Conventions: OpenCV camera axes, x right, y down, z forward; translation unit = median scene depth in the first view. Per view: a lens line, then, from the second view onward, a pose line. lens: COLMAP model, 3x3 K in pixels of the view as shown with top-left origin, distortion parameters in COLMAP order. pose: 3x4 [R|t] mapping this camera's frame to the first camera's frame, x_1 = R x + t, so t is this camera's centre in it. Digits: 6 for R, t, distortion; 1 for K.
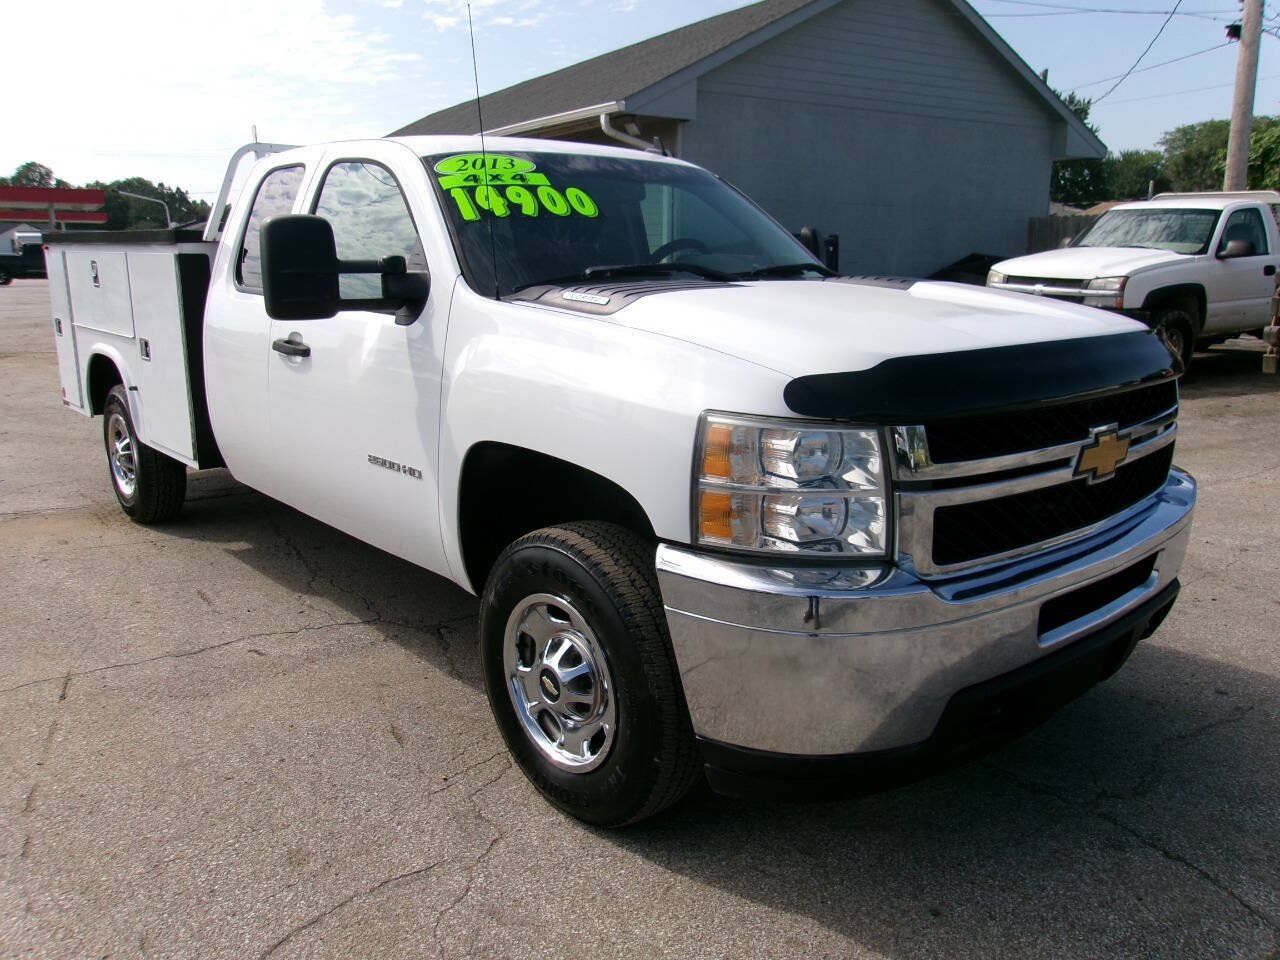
lens RADIAL K [[998.5, 0, 640.0], [0, 998.5, 480.0], [0, 0, 1]] dist [-0.026634, 0.058847]
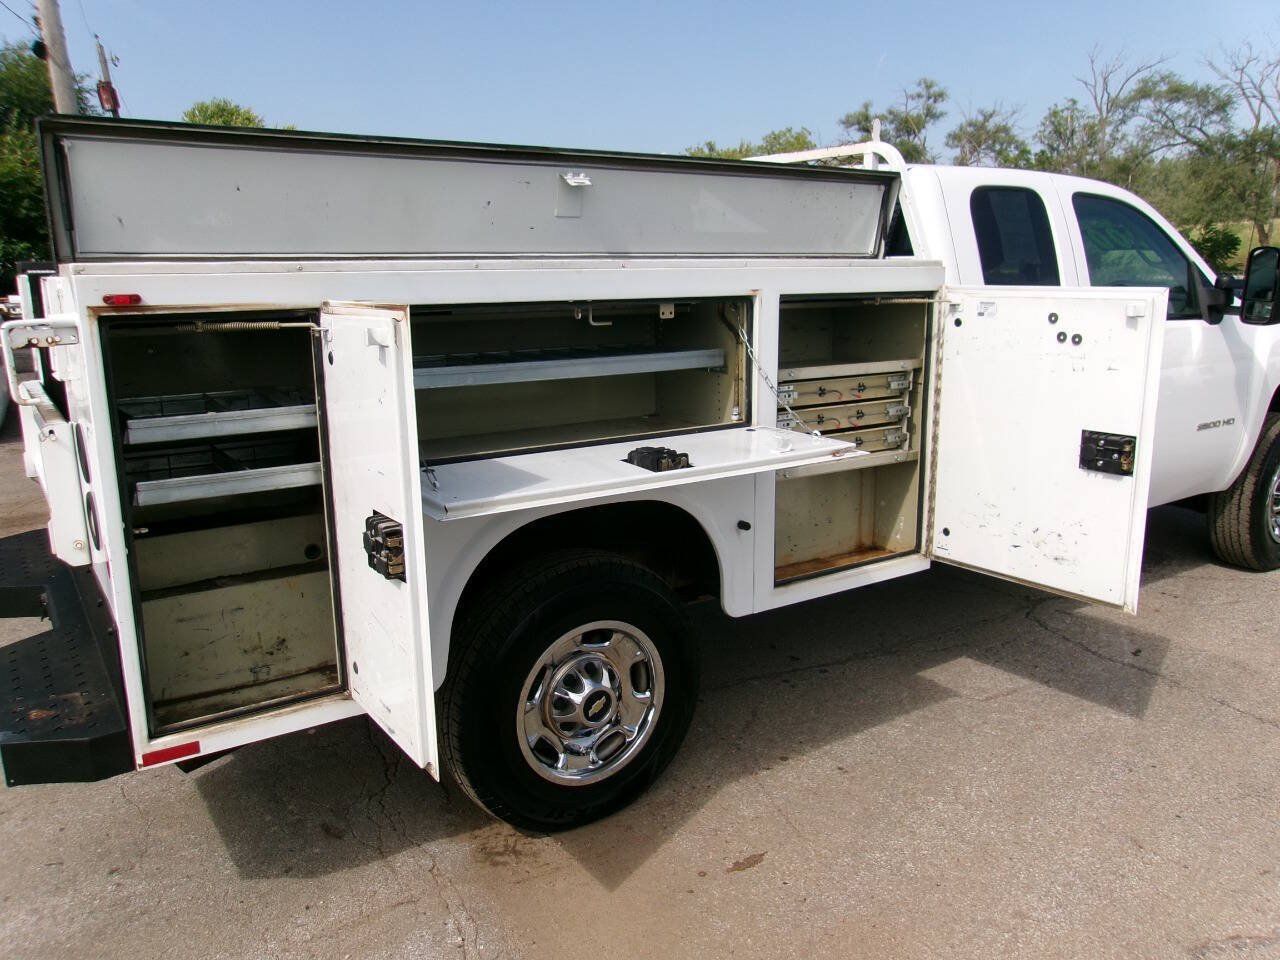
lens RADIAL K [[998.2, 0, 640.0], [0, 998.2, 480.0], [0, 0, 1]] dist [-0.018844, 0.040527]
pose [[0.131934, -0.218739, 0.966823, -1.077598], [0.232298, 0.955011, 0.184367, -0.240304], [-0.963655, 0.200267, 0.176811, 0.962232]]
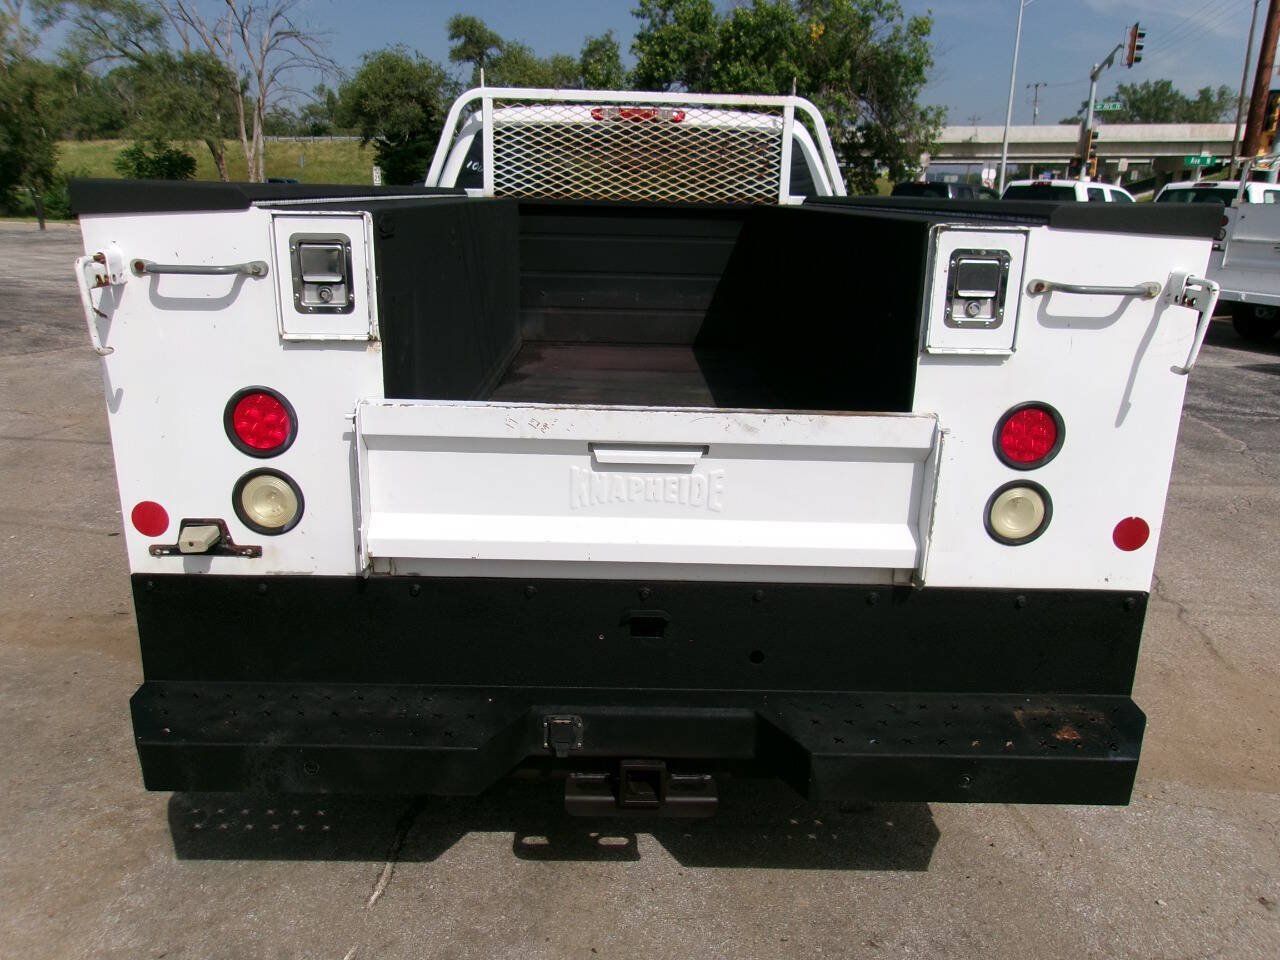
lens RADIAL K [[998.2, 0, 640.0], [0, 998.2, 480.0], [0, 0, 1]] dist [-0.018844, 0.040527]
pose [[-0.761157, -0.206615, 0.614777, -0.806936], [0.116669, 0.888817, 0.443162, -0.395373], [-0.637988, 0.409041, -0.652423, 1.615239]]
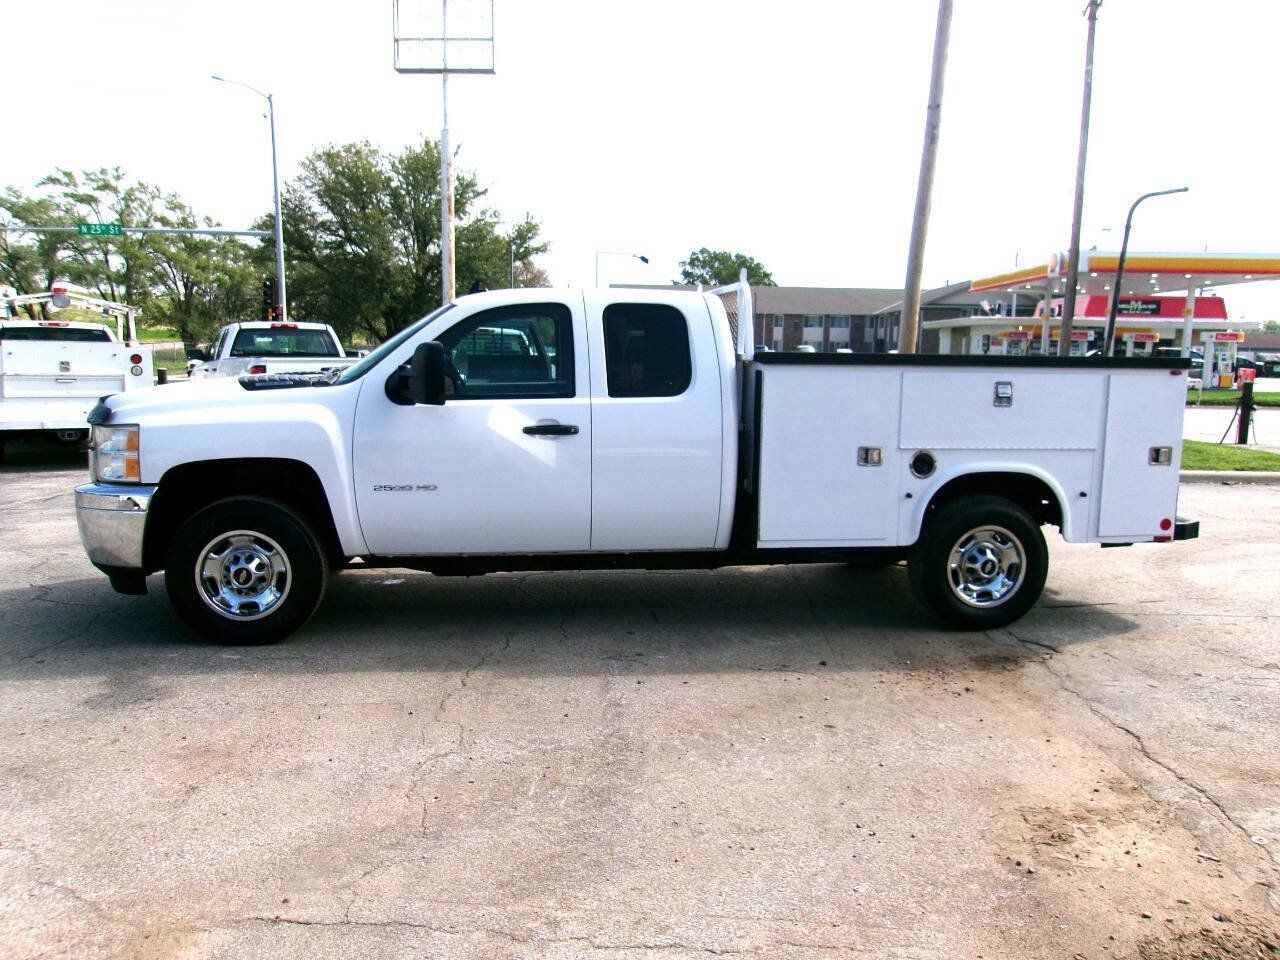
lens RADIAL K [[998.5, 0, 640.0], [0, 998.5, 480.0], [0, 0, 1]] dist [-0.026634, 0.058847]
pose [[-0.557468, 0.095267, -0.824714, 0.864360], [-0.201498, 0.948164, 0.245731, -0.378789], [0.805374, 0.303166, -0.509375, 1.587525]]
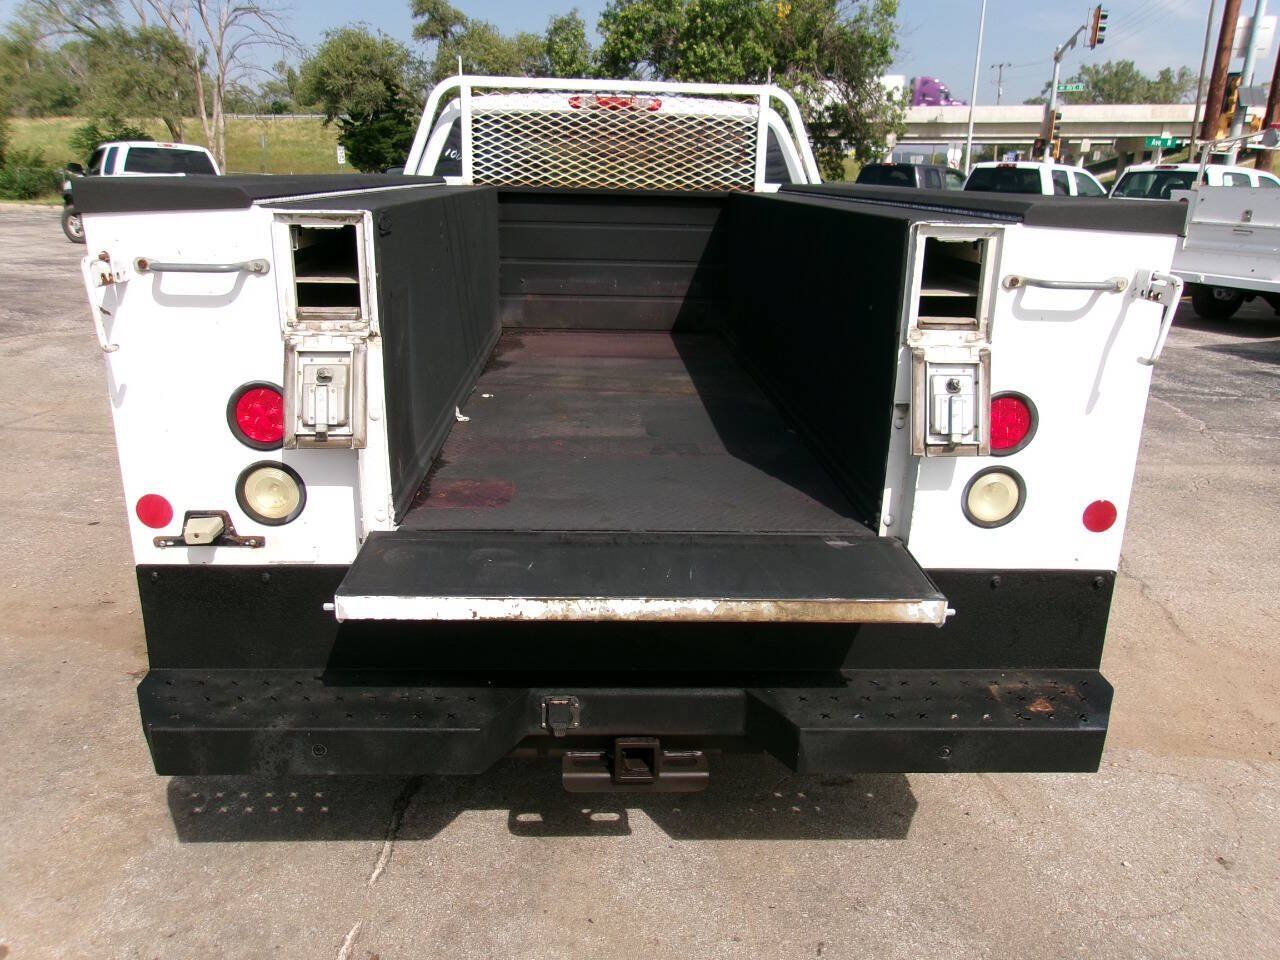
lens RADIAL K [[998.5, 0, 640.0], [0, 998.5, 480.0], [0, 0, 1]] dist [-0.026634, 0.058847]
pose [[-0.781531, -0.211434, 0.586945, -0.807472], [0.110242, 0.879209, 0.463506, -0.405319], [-0.614048, 0.426951, -0.663820, 1.628789]]
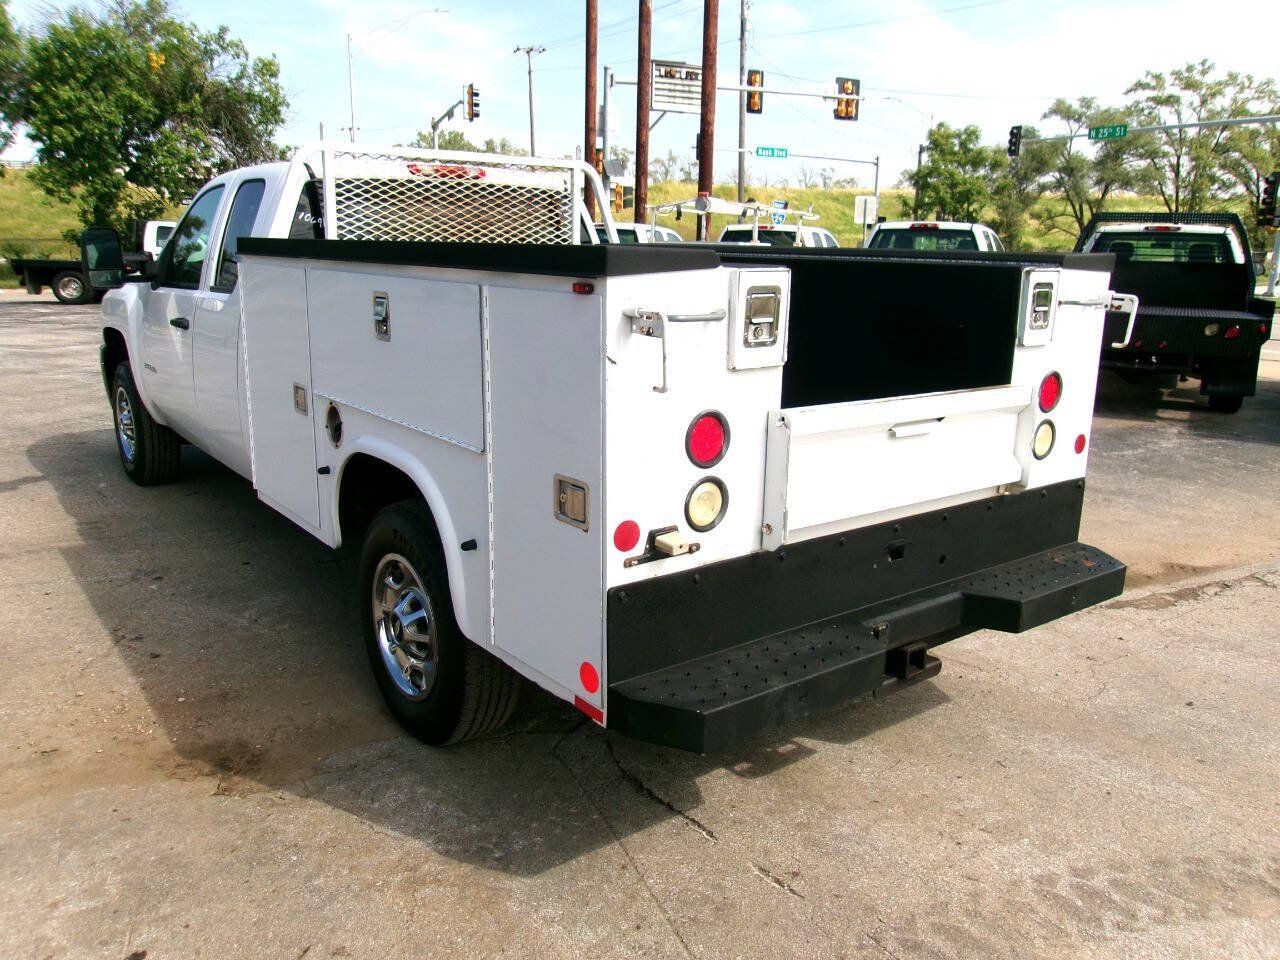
lens RADIAL K [[998.5, 0, 640.0], [0, 998.5, 480.0], [0, 0, 1]] dist [-0.026634, 0.058847]
pose [[-0.997614, -0.041643, 0.055069, -0.465200], [-0.012732, 0.894907, 0.446072, -0.453091], [-0.067858, 0.444306, -0.893301, 1.871214]]
